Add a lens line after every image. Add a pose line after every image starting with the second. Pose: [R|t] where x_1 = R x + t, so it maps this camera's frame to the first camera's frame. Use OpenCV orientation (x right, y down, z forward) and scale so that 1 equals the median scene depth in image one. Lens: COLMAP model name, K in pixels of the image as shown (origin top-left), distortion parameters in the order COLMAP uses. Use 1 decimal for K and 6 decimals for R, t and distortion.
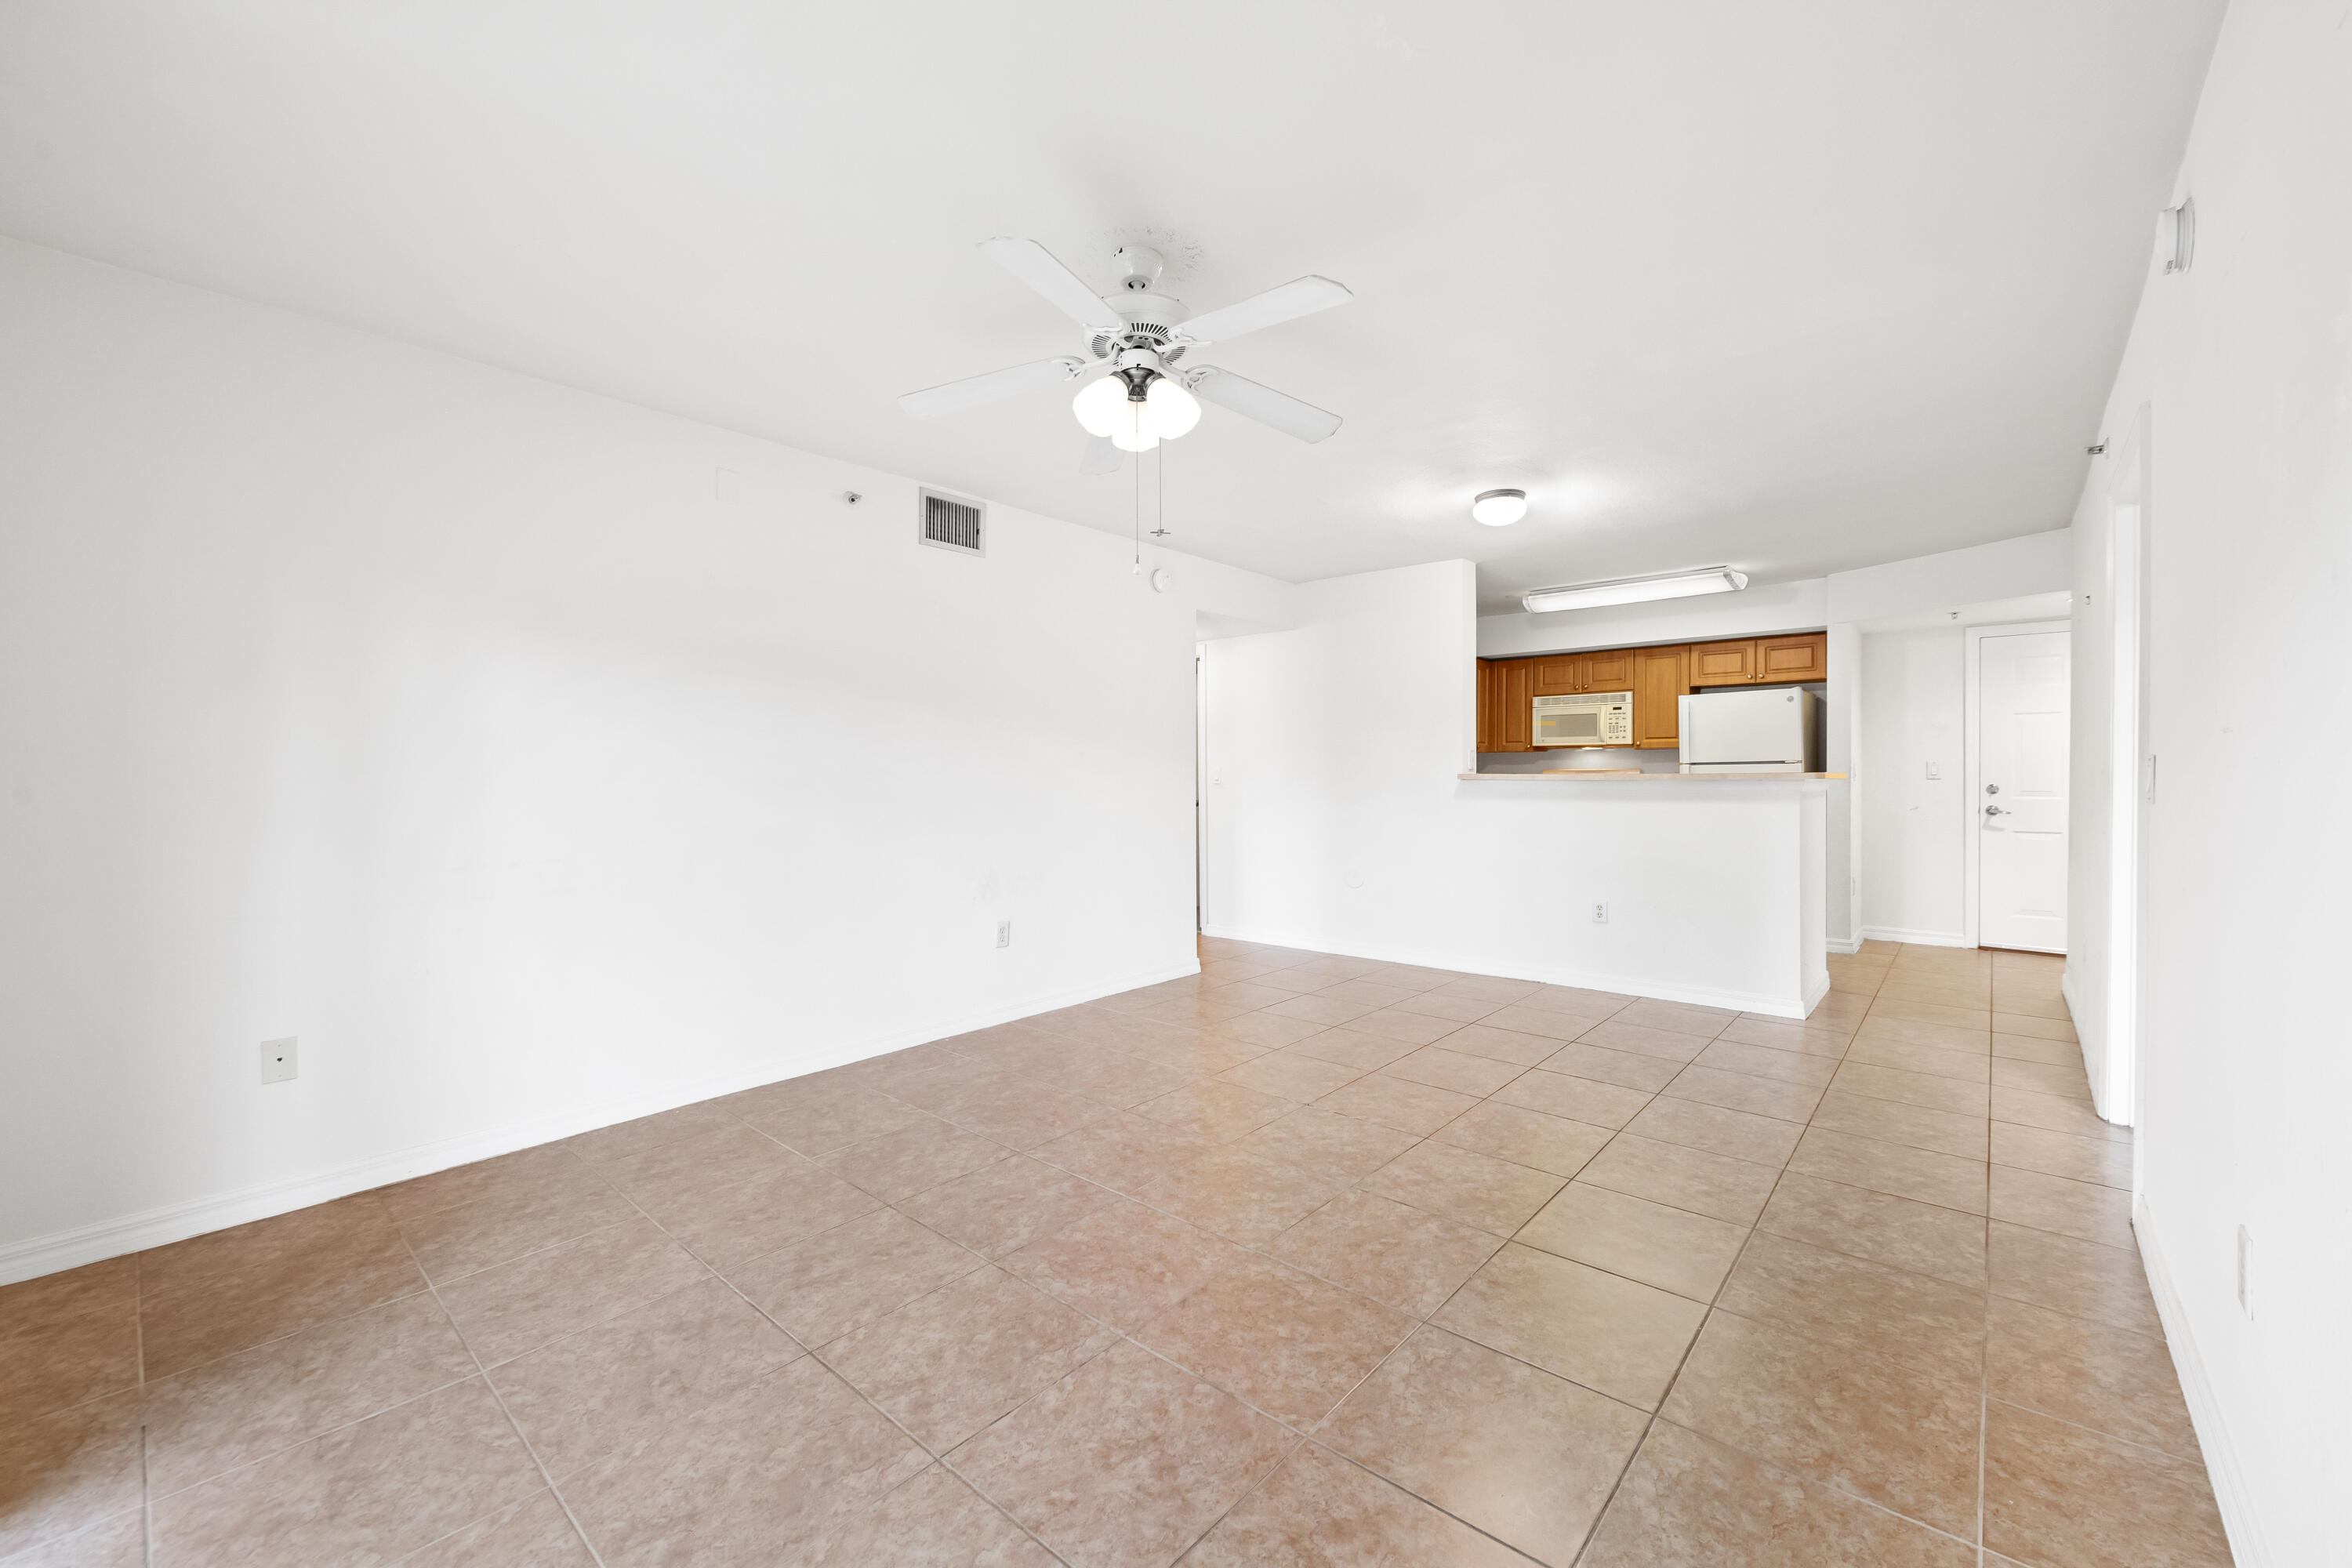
lens RADIAL K [[941.0, 0, 1202.6], [0, 941.0, 783.6], [0, 0, 1]] dist [0.018715, -0.008922]
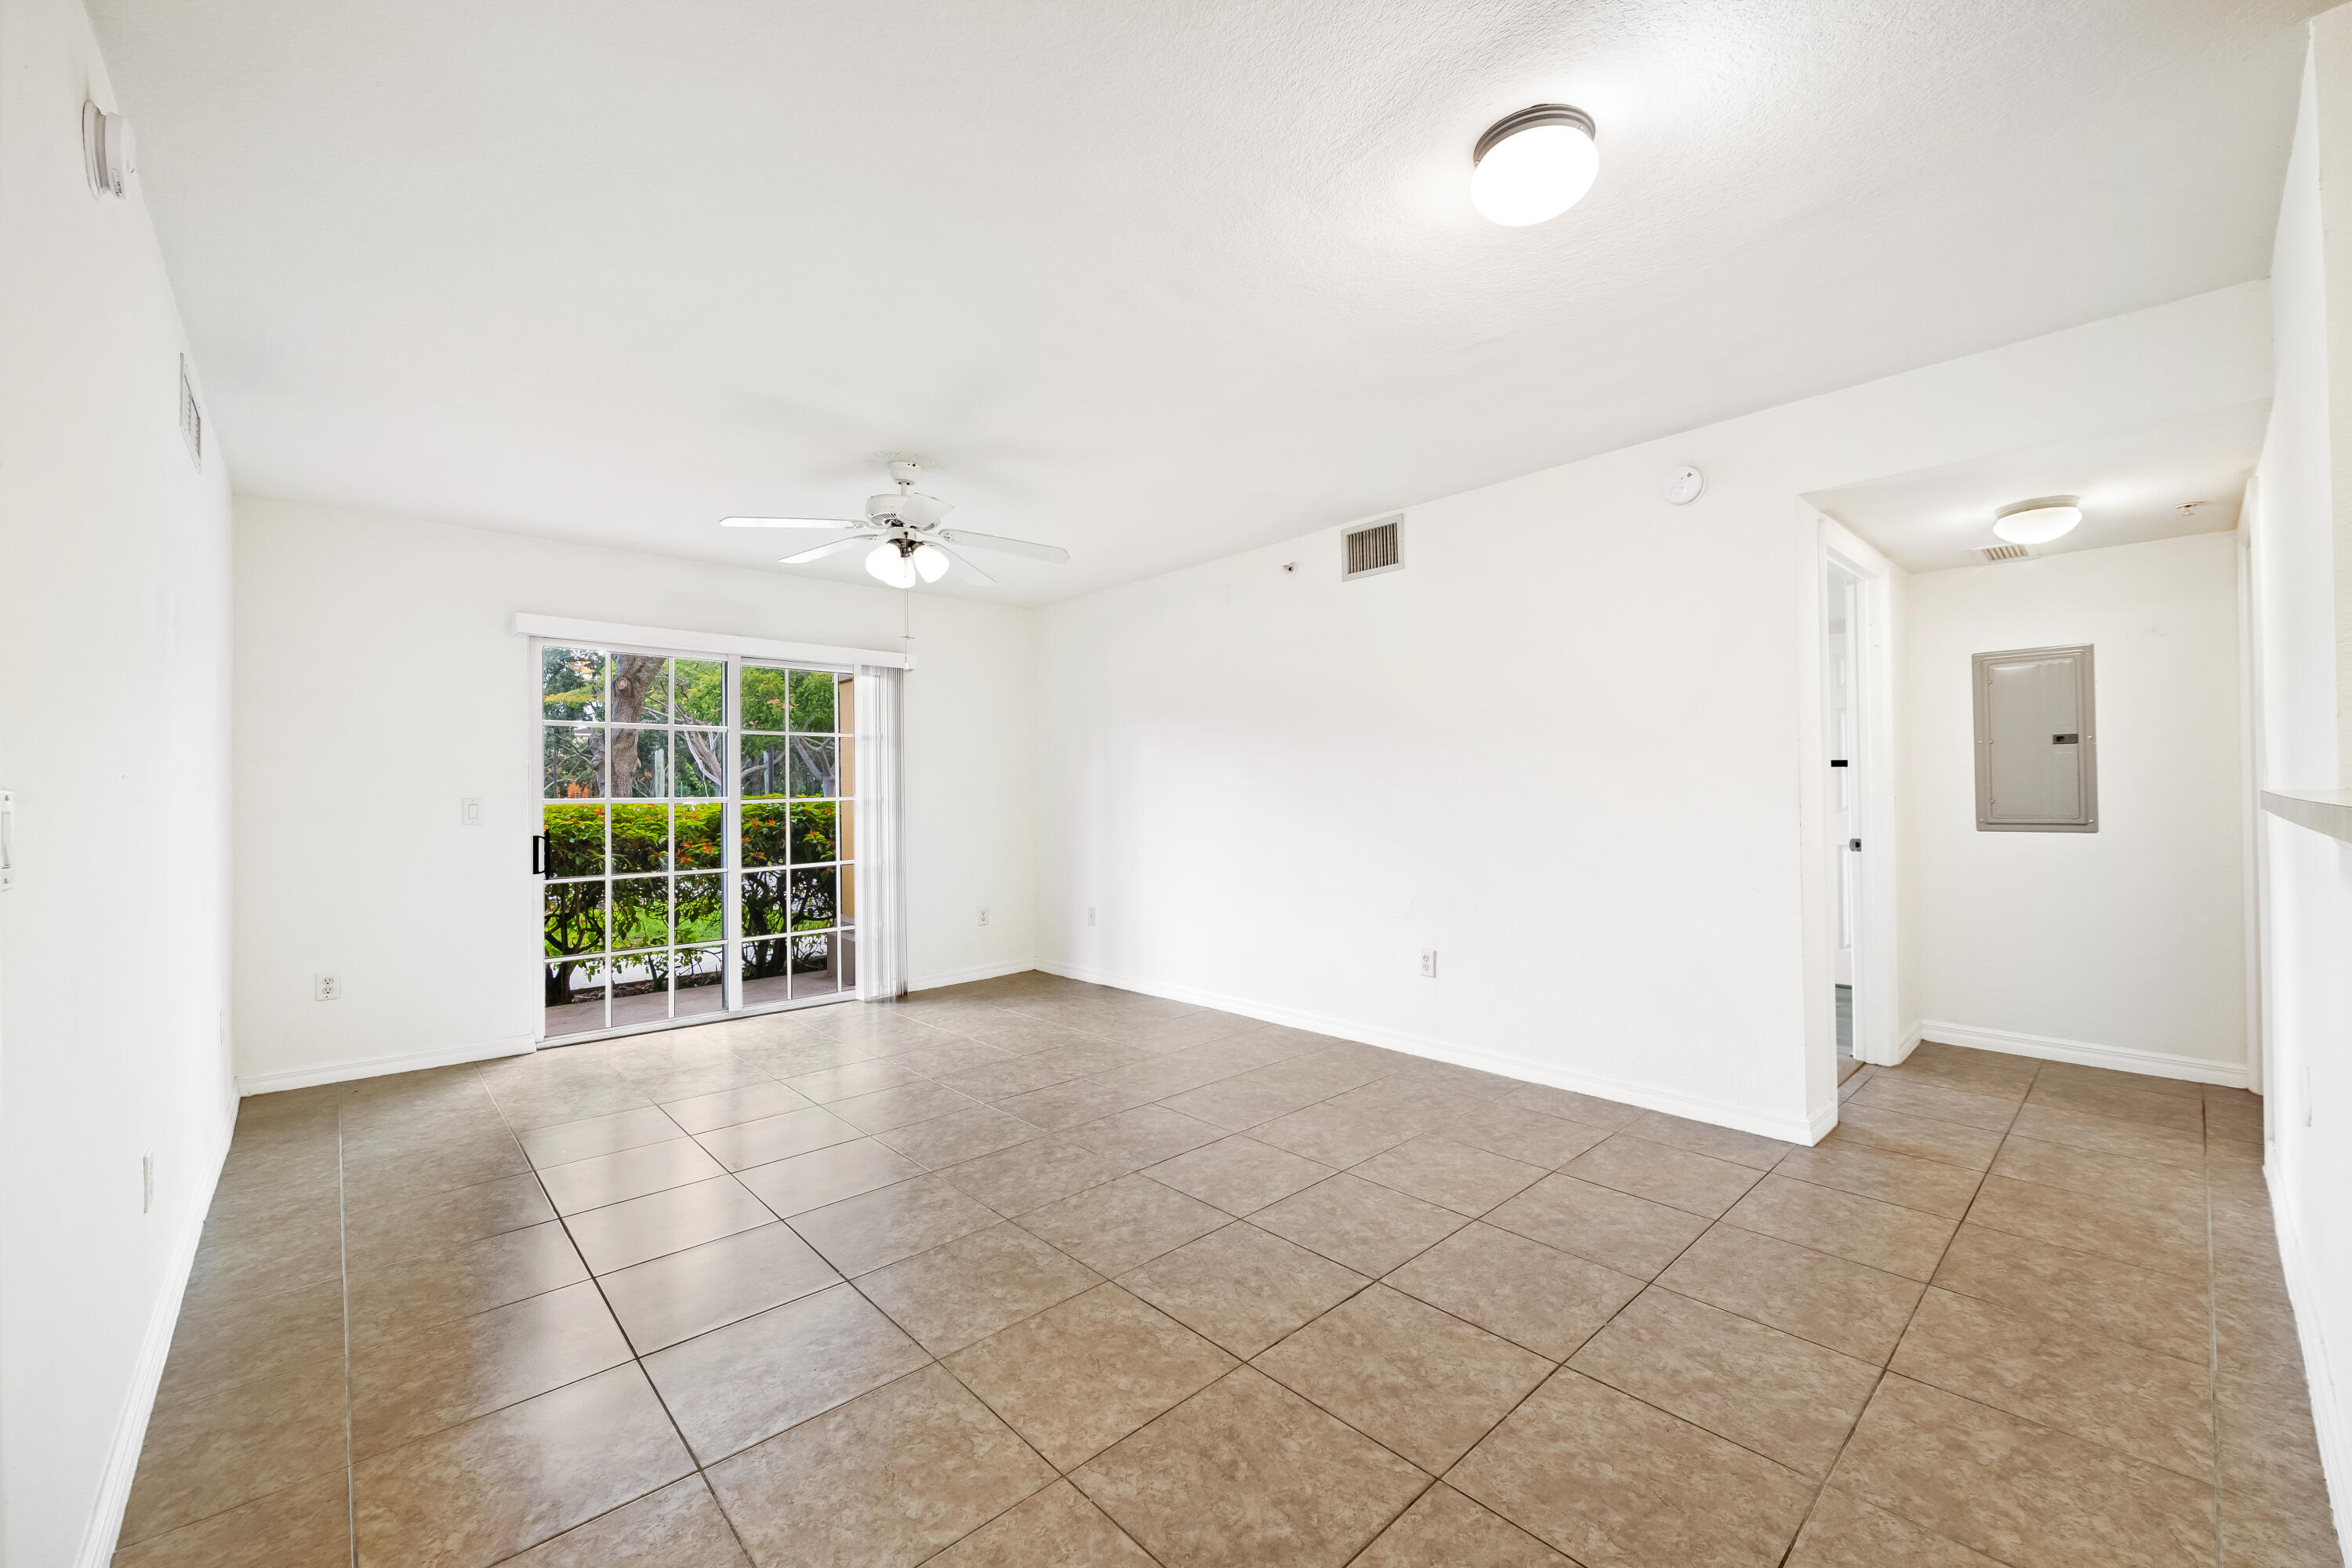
lens RADIAL K [[931.3, 0, 1185.2], [0, 931.3, 785.0], [0, 0, 1]] dist [0.000334, -0.003478]
pose [[-0.128604, -0.000113, -0.991696, 1.128776], [0.004056, 0.999992, -0.000640, -0.026022], [0.991688, -0.004105, -0.128602, 1.347009]]
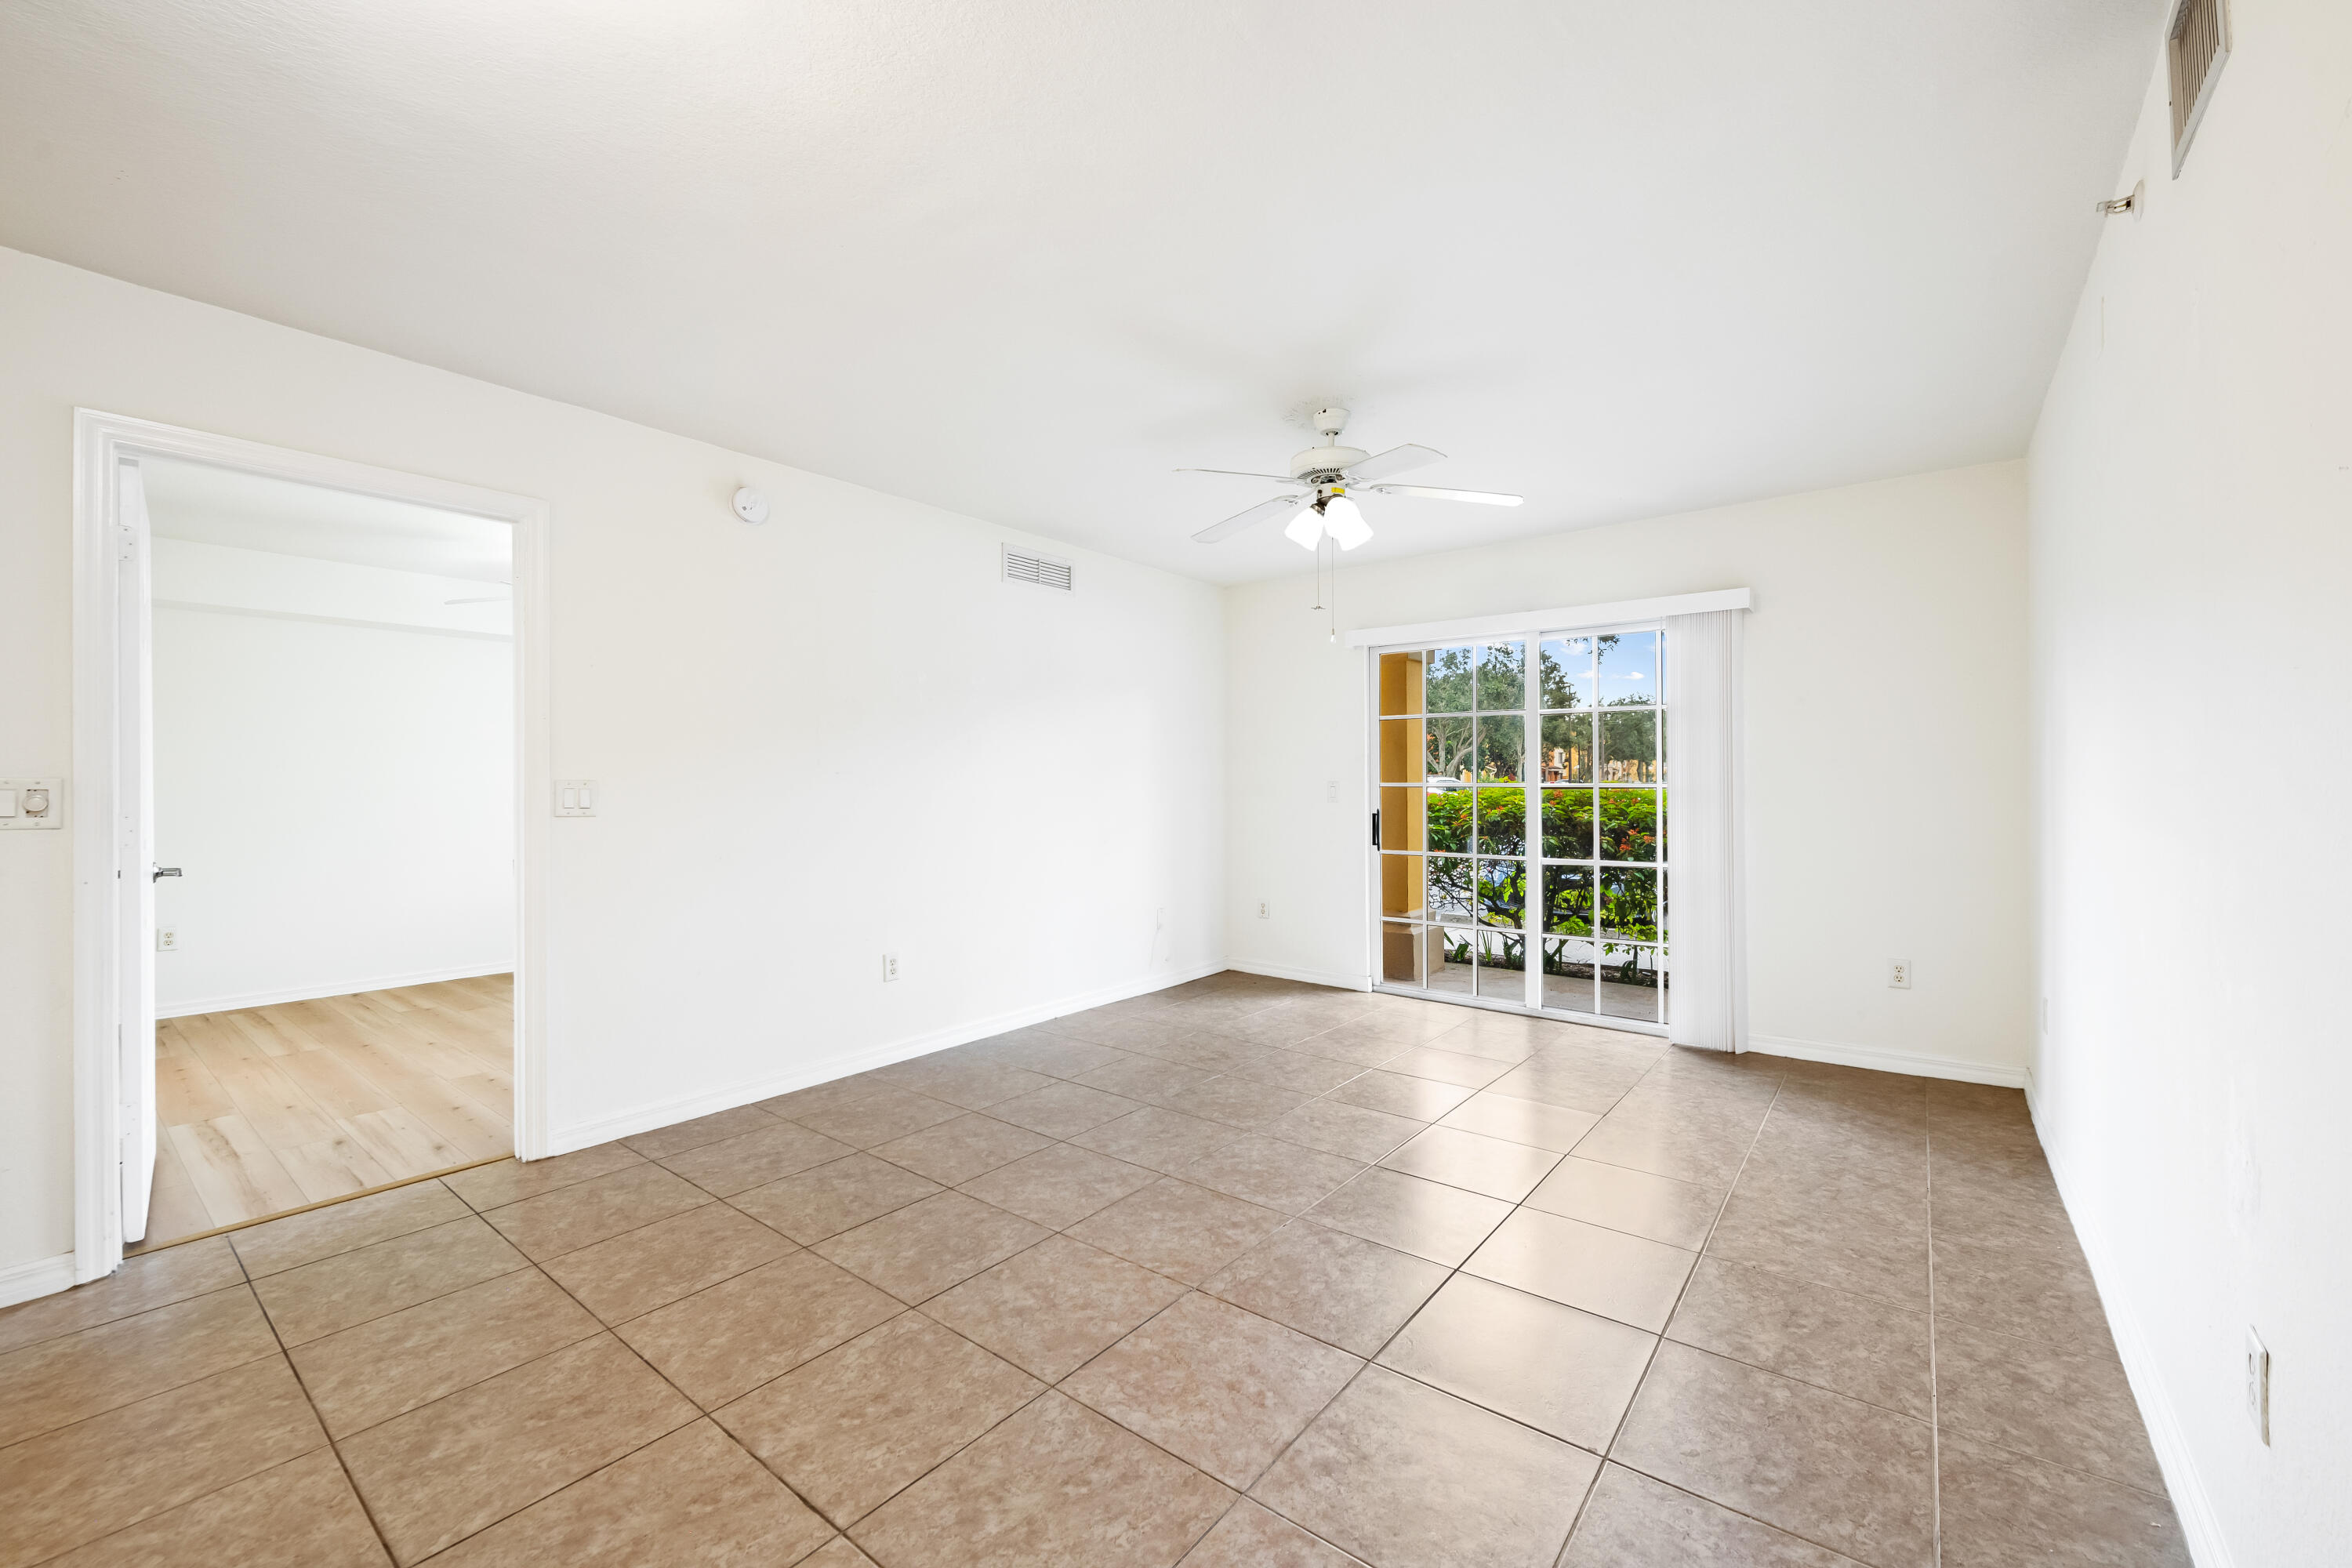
lens RADIAL K [[931.3, 0, 1185.2], [0, 931.3, 785.0], [0, 0, 1]] dist [0.000334, -0.003478]
pose [[-0.999468, 0.008598, -0.031451, 0.156249], [0.008295, 0.999918, 0.009742, -0.024475], [0.031532, 0.009476, -0.999458, 1.917789]]
